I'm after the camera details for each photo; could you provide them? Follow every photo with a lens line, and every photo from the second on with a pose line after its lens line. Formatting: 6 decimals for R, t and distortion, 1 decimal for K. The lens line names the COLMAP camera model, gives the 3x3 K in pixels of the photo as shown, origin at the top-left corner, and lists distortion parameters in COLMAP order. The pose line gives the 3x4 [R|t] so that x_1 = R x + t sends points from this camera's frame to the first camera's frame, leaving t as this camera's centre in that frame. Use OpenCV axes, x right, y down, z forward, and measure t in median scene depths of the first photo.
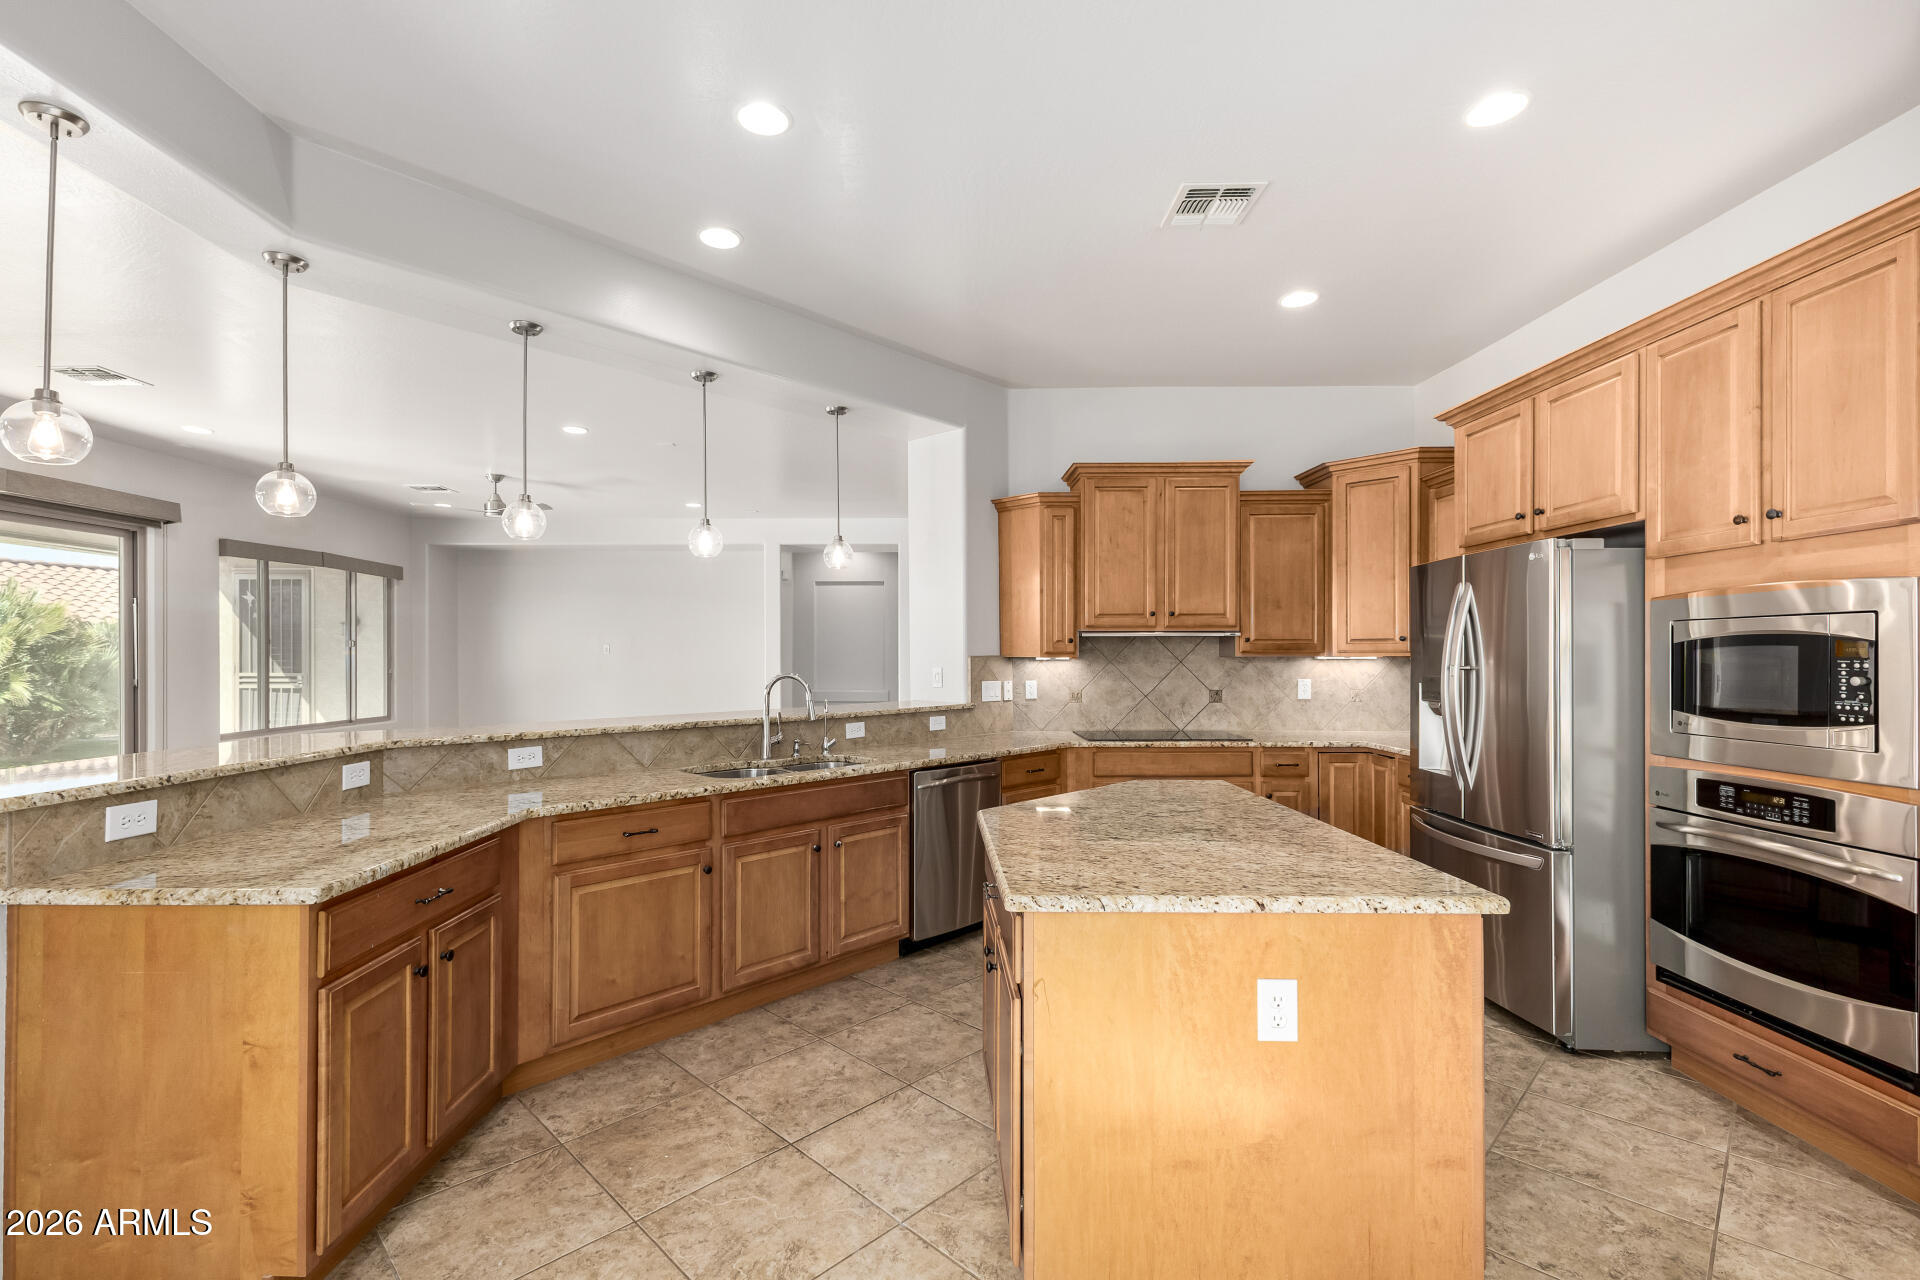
lens RADIAL K [[834.9, 0, 926.5], [0, 834.9, 650.5], [0, 0, 1]] dist [0.011613, -0.001229]
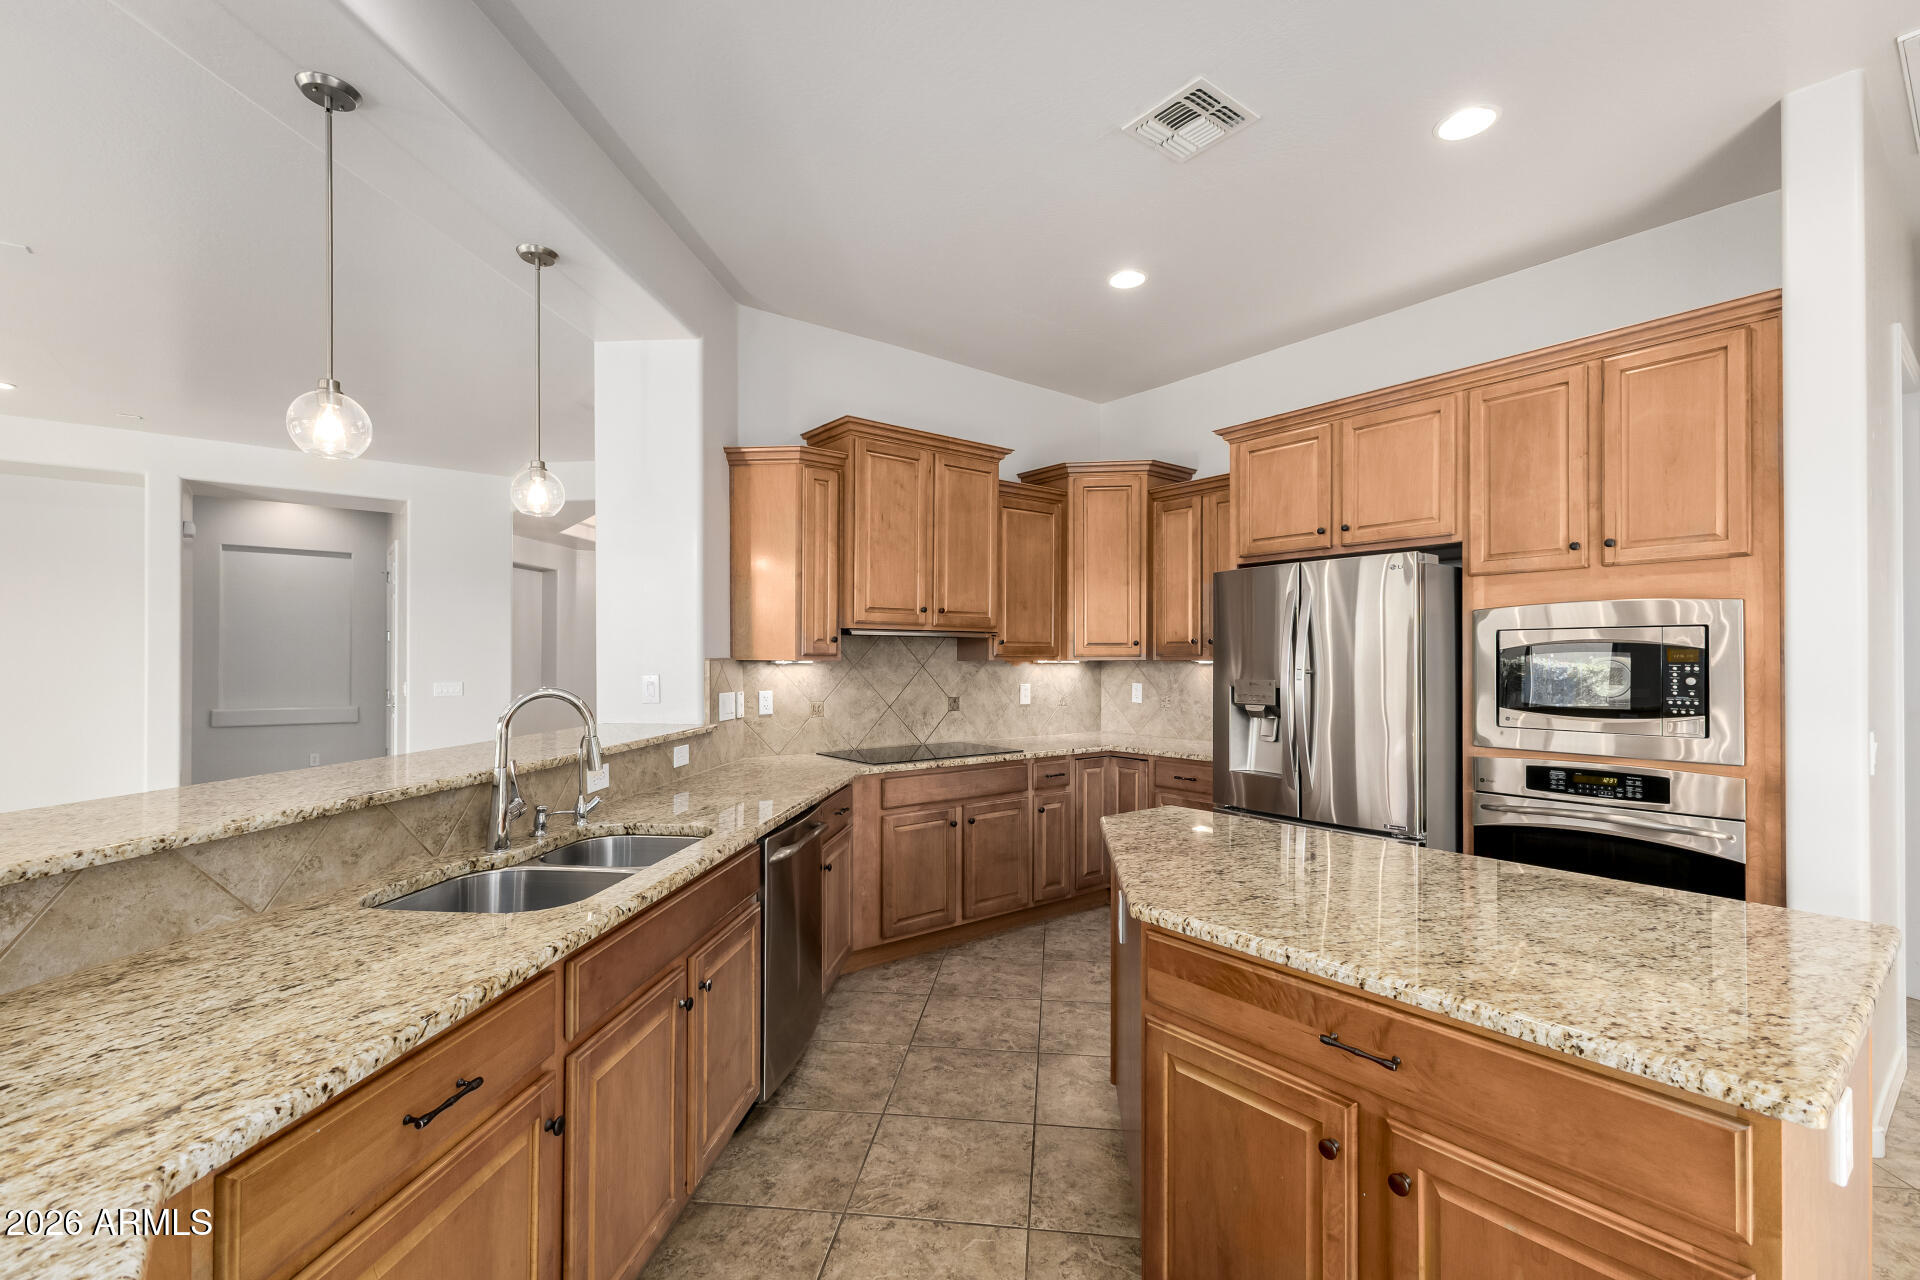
lens RADIAL K [[834.9, 0, 951.1], [0, 834.9, 652.3], [0, 0, 1]] dist [0.011613, -0.001229]
pose [[0.785330, 0.008265, 0.619023, -0.245183], [-0.006831, 0.999966, -0.004685, 0.003323], [-0.619040, -0.000550, 0.785359, 0.329800]]
